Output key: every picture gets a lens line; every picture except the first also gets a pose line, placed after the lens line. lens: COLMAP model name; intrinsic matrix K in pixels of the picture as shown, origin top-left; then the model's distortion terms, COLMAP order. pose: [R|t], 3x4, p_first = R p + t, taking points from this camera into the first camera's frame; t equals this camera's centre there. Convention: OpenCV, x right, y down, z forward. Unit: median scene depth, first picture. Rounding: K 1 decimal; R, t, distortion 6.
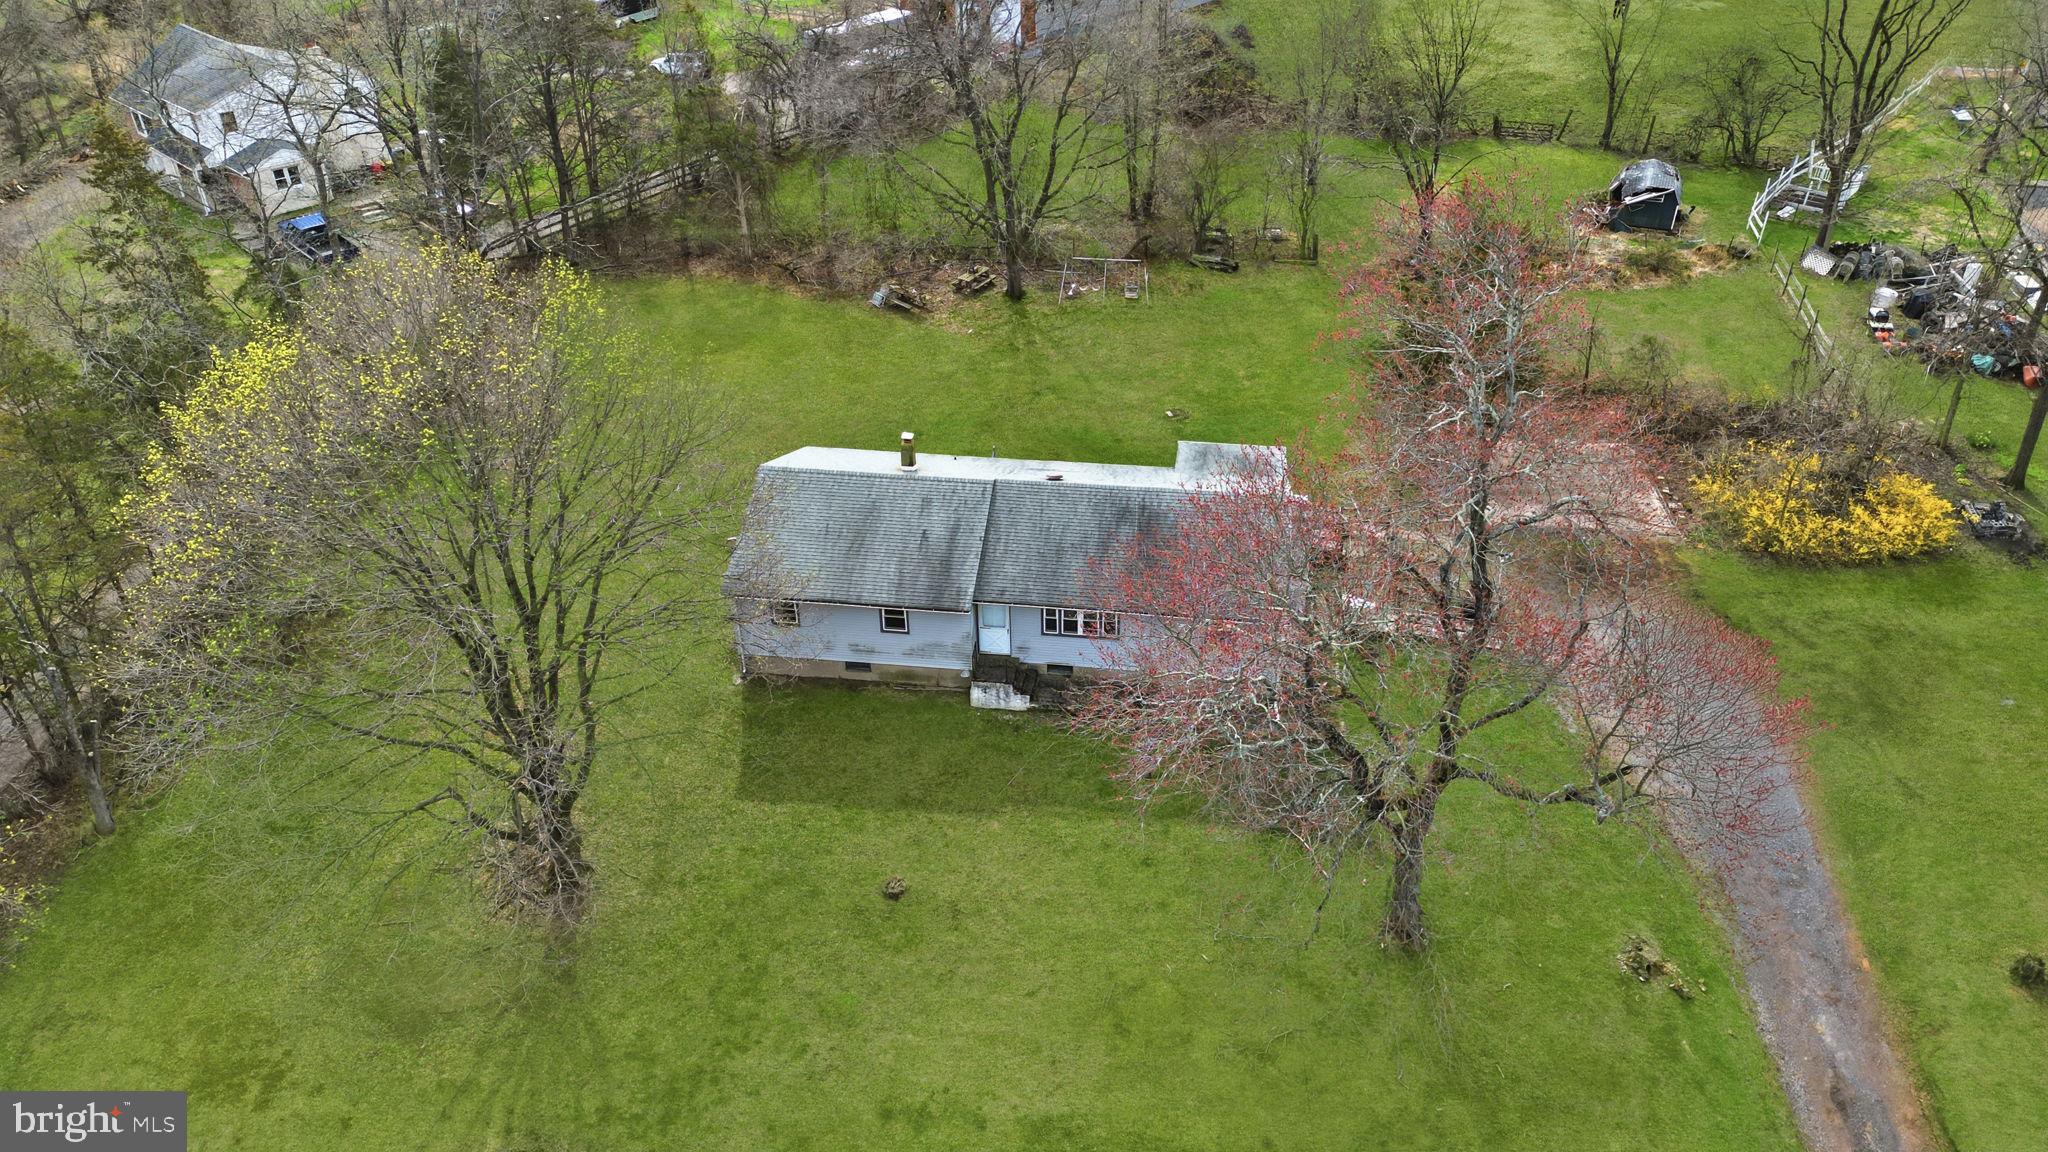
lens RADIAL K [[1385.0, 0, 1022.2], [0, 1385.0, 628.9], [0, 0, 1]] dist [0.038175, -0.004374]
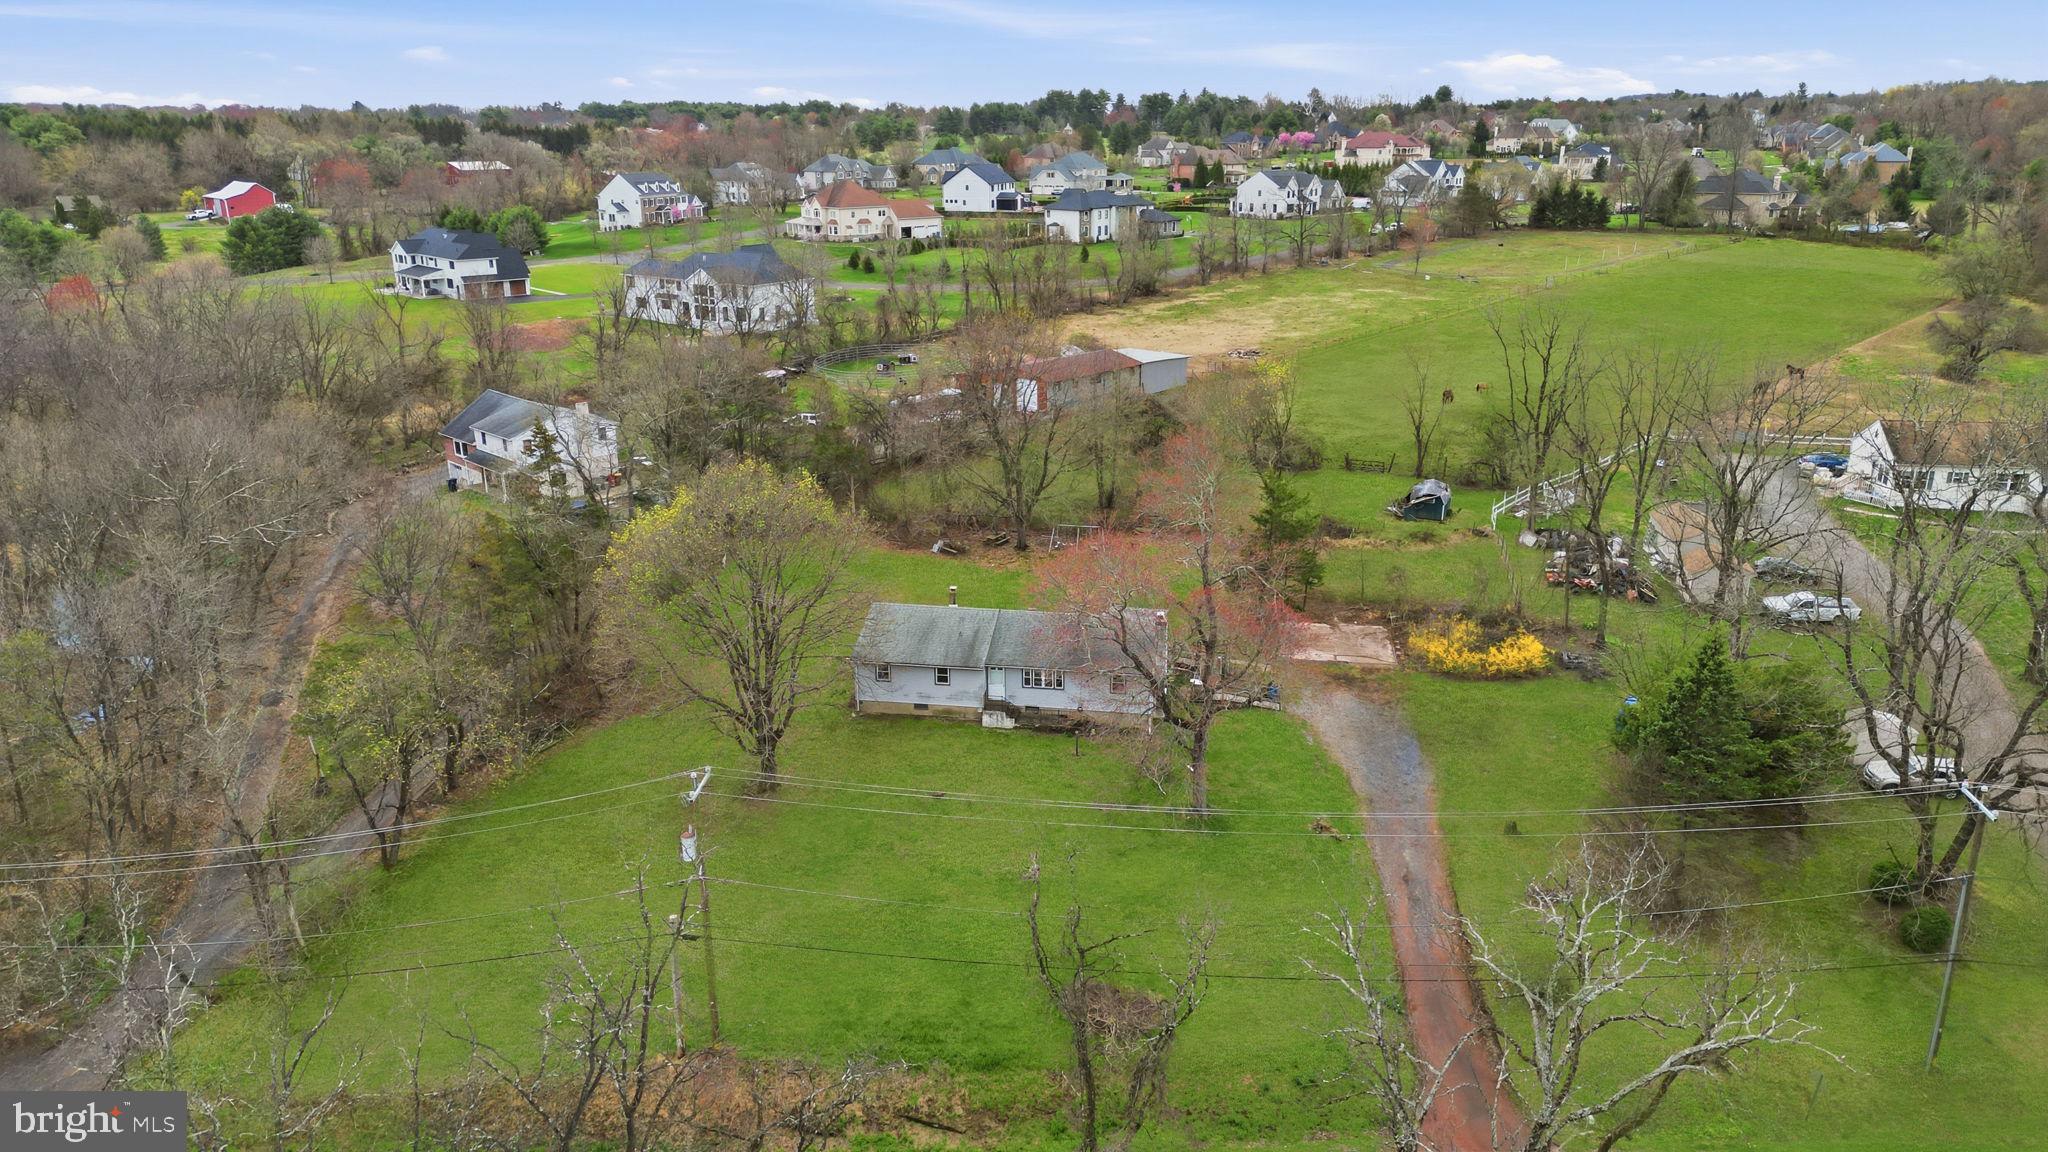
lens RADIAL K [[1385.0, 0, 1022.2], [0, 1385.0, 628.9], [0, 0, 1]] dist [0.038175, -0.004374]
pose [[0.999424, 0.020096, -0.027346, 0.061810], [-0.026414, 0.966564, -0.255062, 0.391541], [0.021306, 0.255638, 0.966538, -0.782777]]
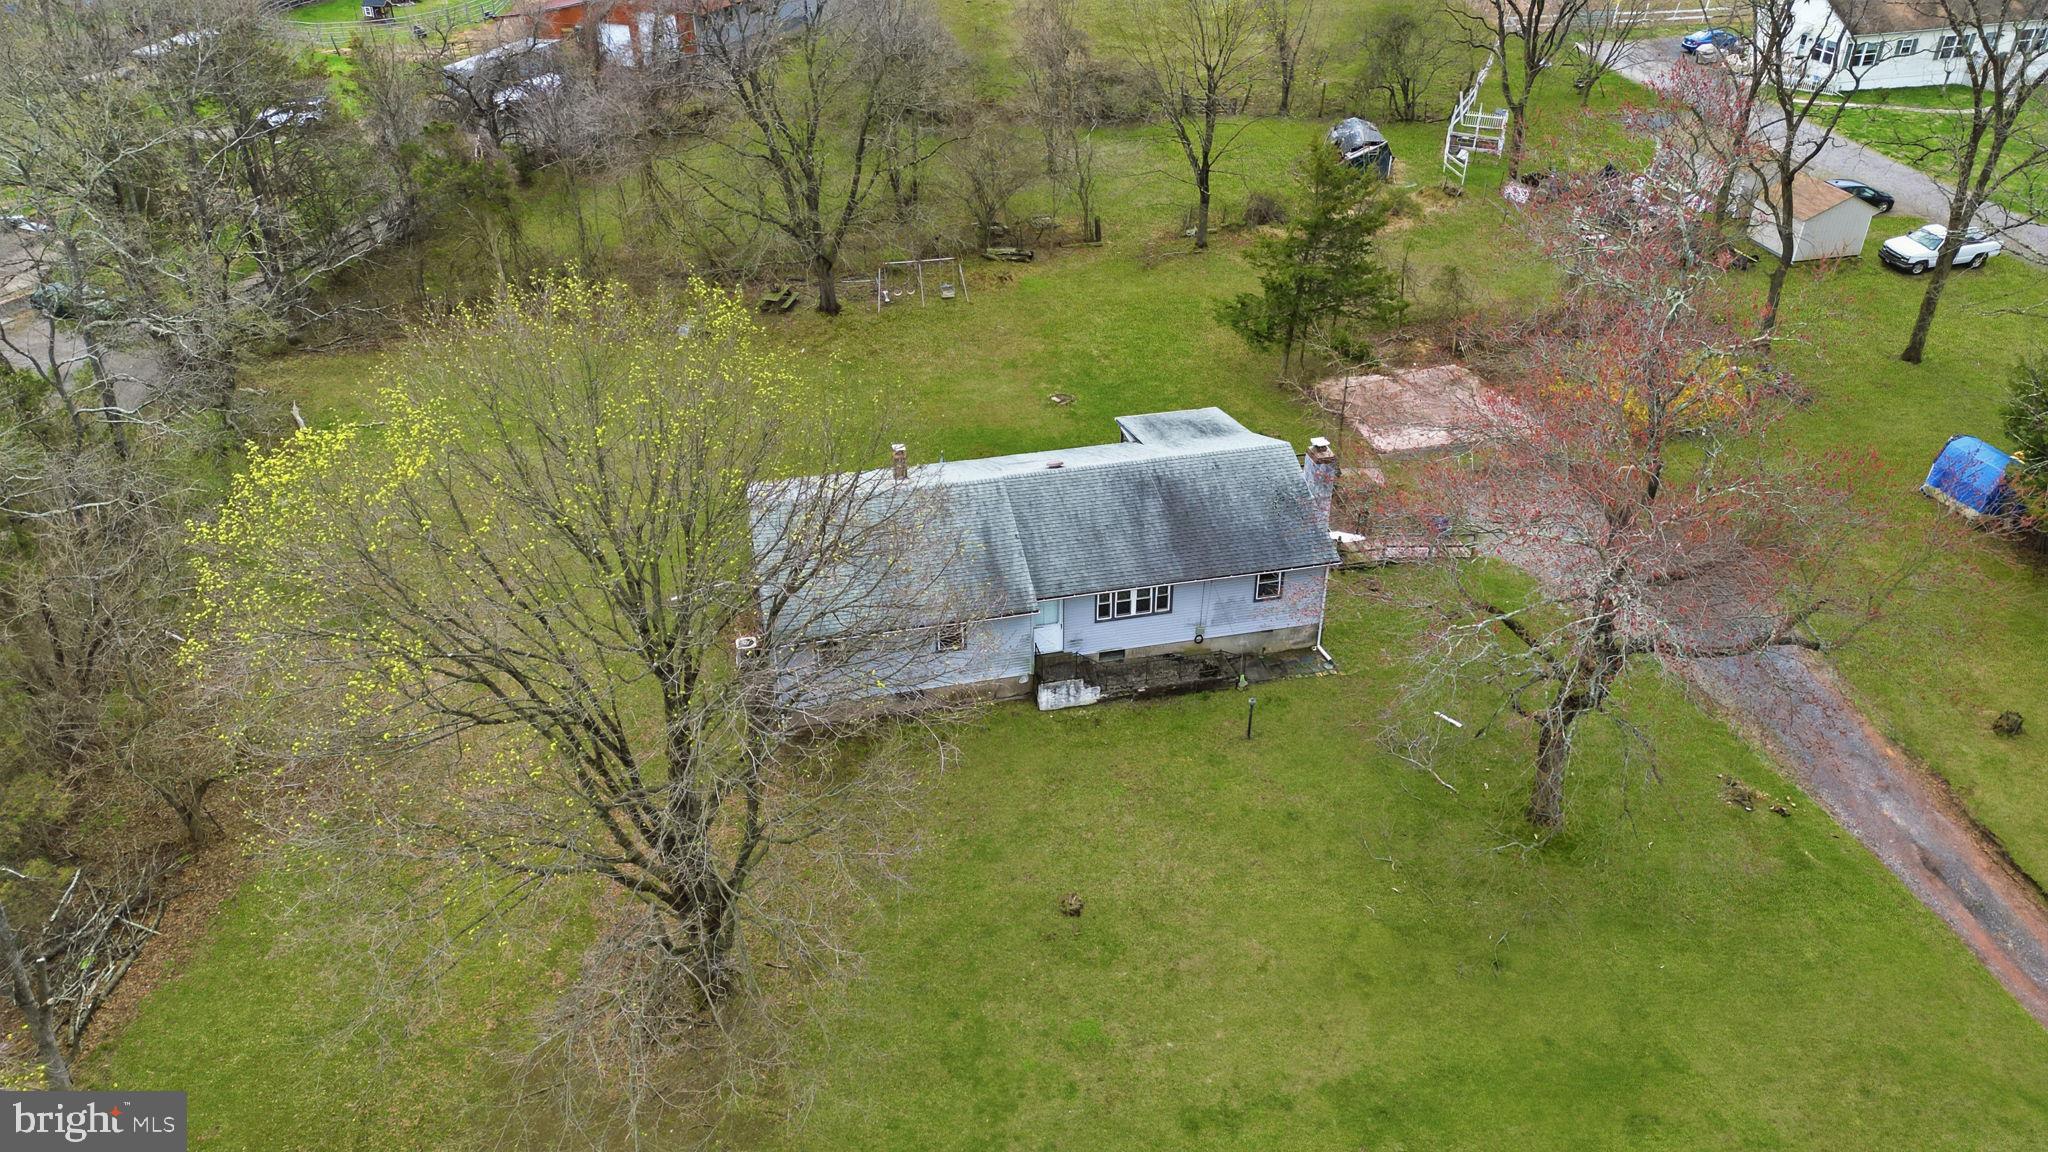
lens RADIAL K [[1385.0, 0, 1022.2], [0, 1385.0, 628.9], [0, 0, 1]] dist [0.038175, -0.004374]
pose [[0.936492, -0.194420, 0.291863, -0.314281], [0.199947, 0.979744, 0.011078, -0.012493], [-0.288105, 0.047983, 0.956396, 0.082862]]
